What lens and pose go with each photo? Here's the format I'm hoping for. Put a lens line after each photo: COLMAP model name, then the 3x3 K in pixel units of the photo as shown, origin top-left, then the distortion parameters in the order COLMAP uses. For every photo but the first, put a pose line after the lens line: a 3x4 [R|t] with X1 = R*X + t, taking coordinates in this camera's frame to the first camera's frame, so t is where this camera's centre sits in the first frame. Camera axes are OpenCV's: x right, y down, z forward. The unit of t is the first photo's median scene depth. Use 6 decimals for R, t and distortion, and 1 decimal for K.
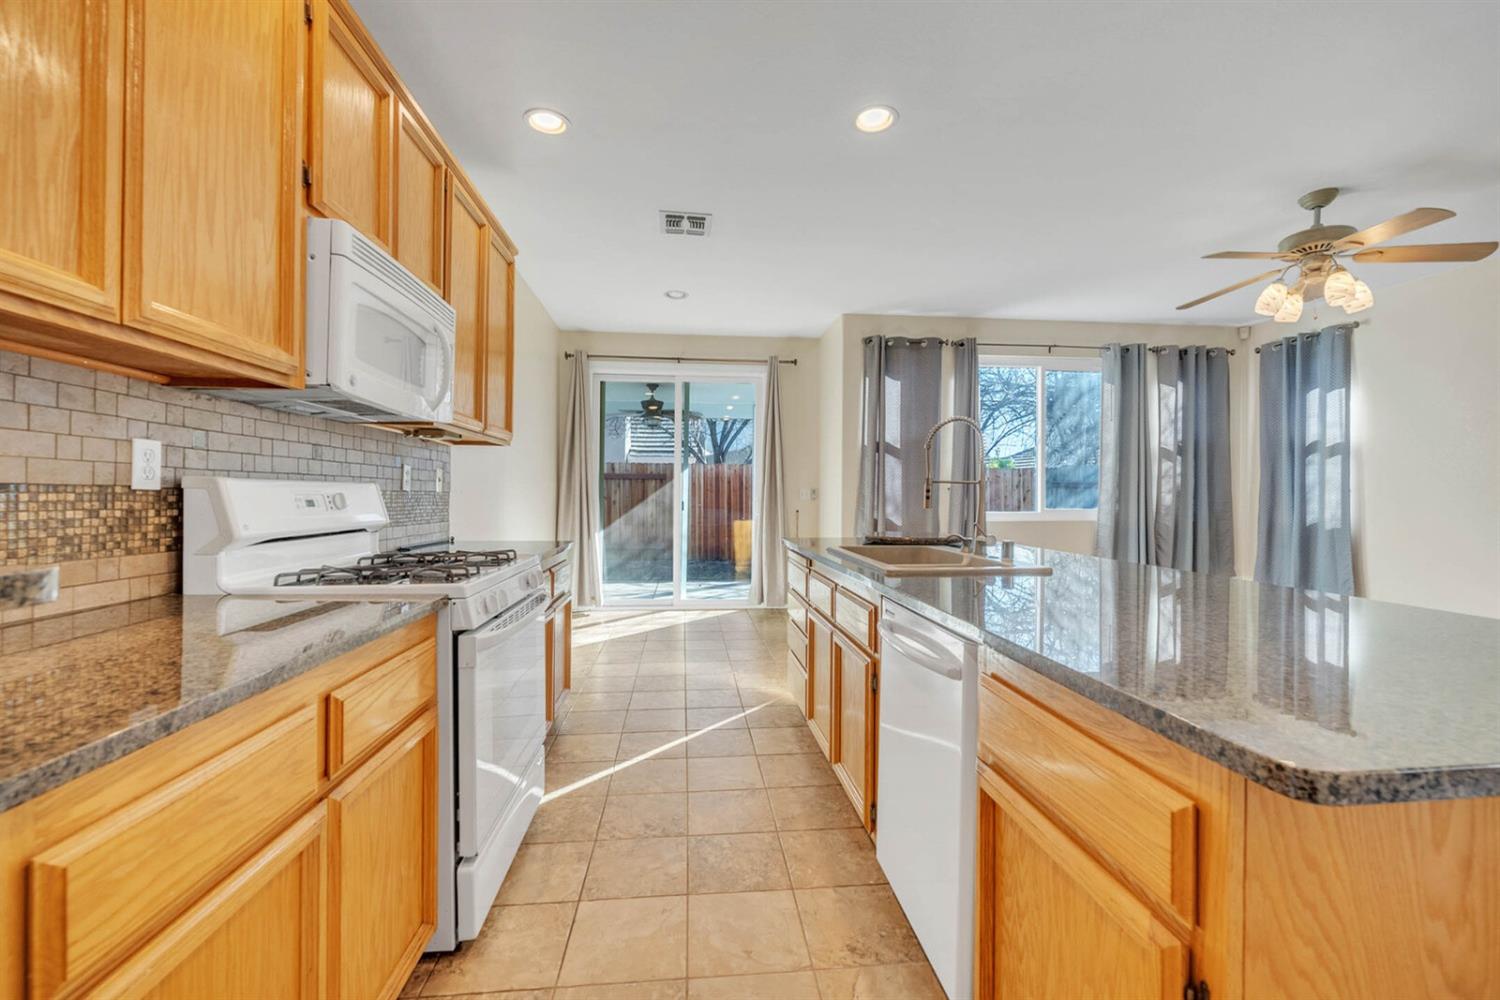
lens RADIAL K [[614.4, 0, 747.7], [0, 614.4, 491.7], [0, 0, 1]] dist [0.002937, -0.001850]
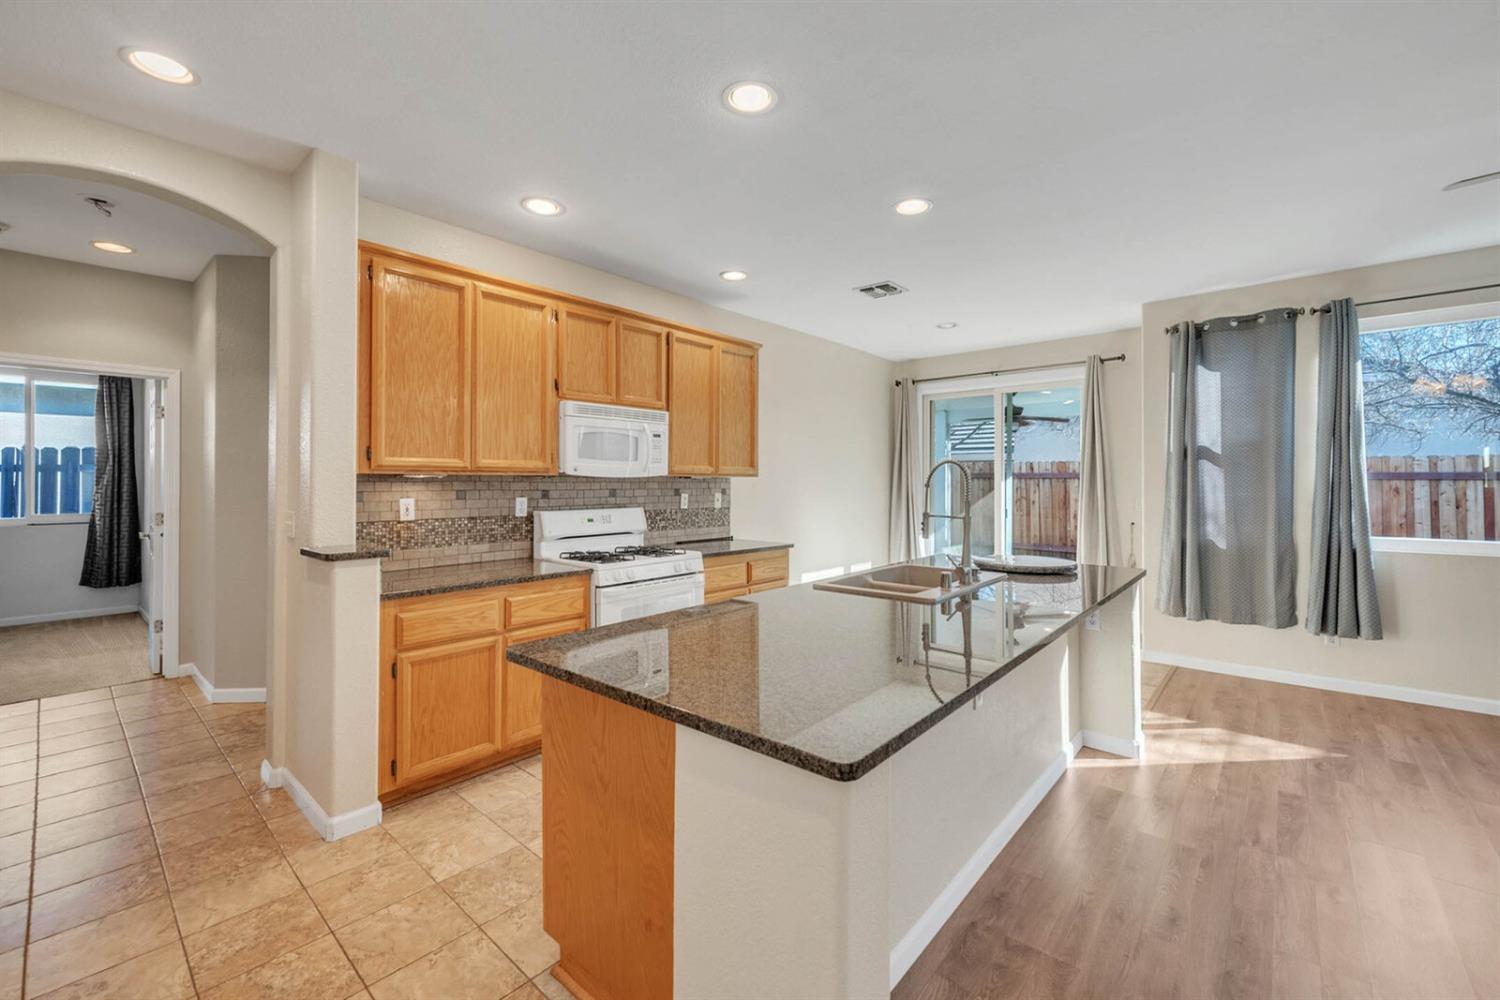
lens RADIAL K [[614.4, 0, 747.9], [0, 614.4, 479.4], [0, 0, 1]] dist [0.002937, -0.001850]
pose [[0.678899, -0.008913, -0.734178, 0.879191], [0.007304, 0.999959, -0.005386, -0.077327], [0.734195, -0.001706, 0.678936, -0.037630]]
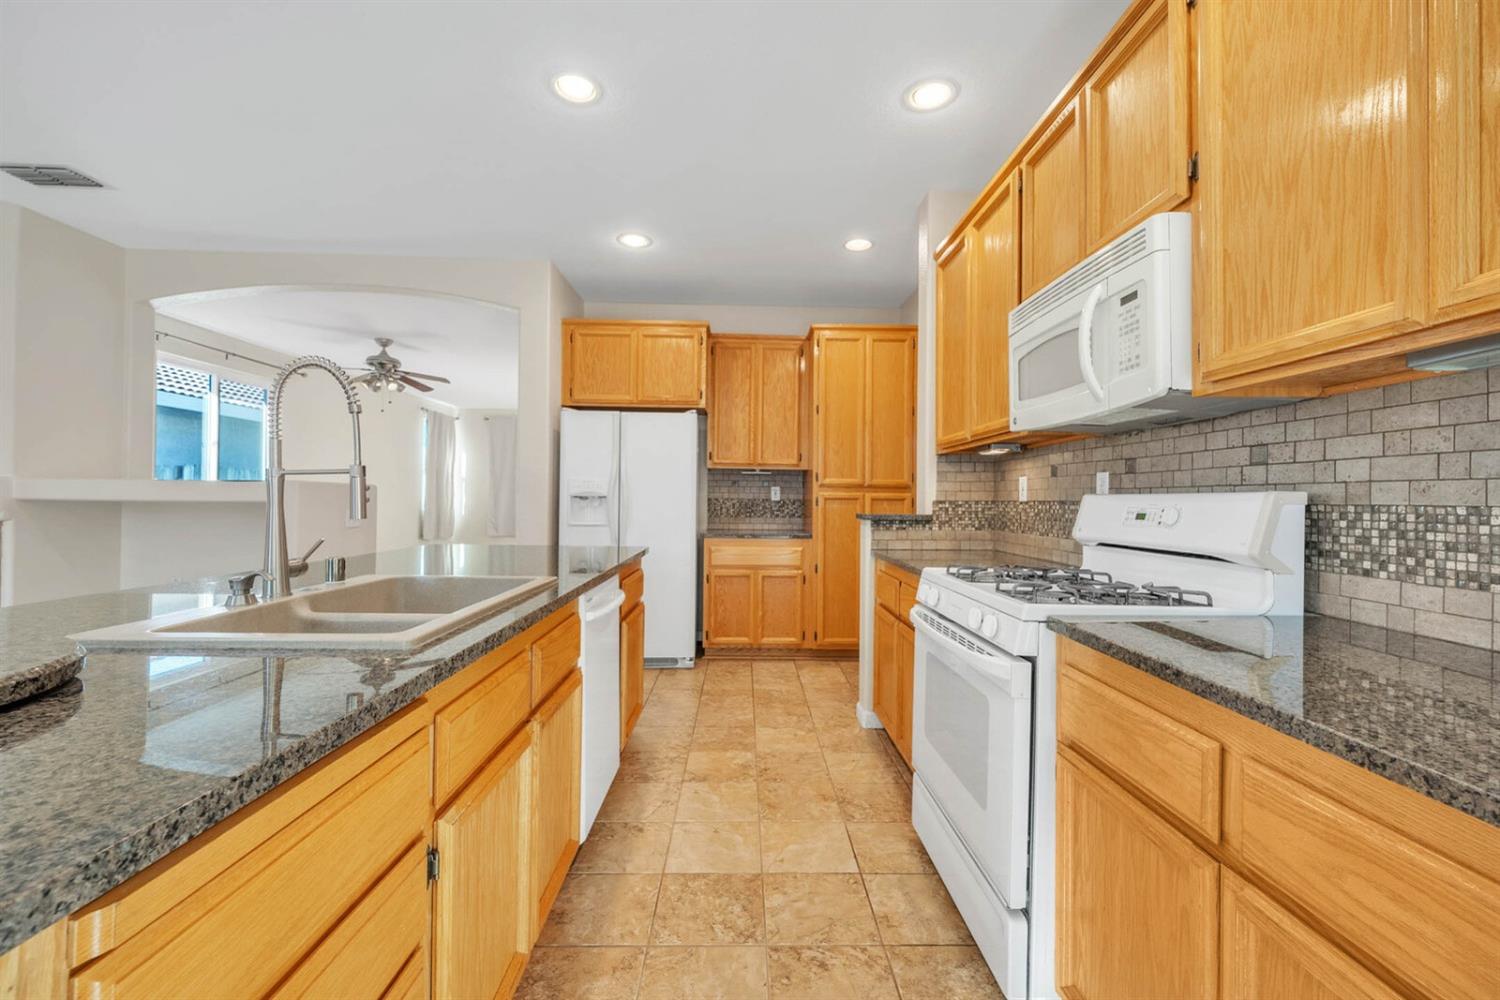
lens RADIAL K [[614.4, 0, 749.6], [0, 614.4, 494.8], [0, 0, 1]] dist [0.002937, -0.001850]
pose [[-0.996401, -0.017856, 0.082864, -0.108415], [-0.018772, 0.999771, -0.010285, 0.004077], [-0.082661, -0.011803, -0.996508, 1.465064]]
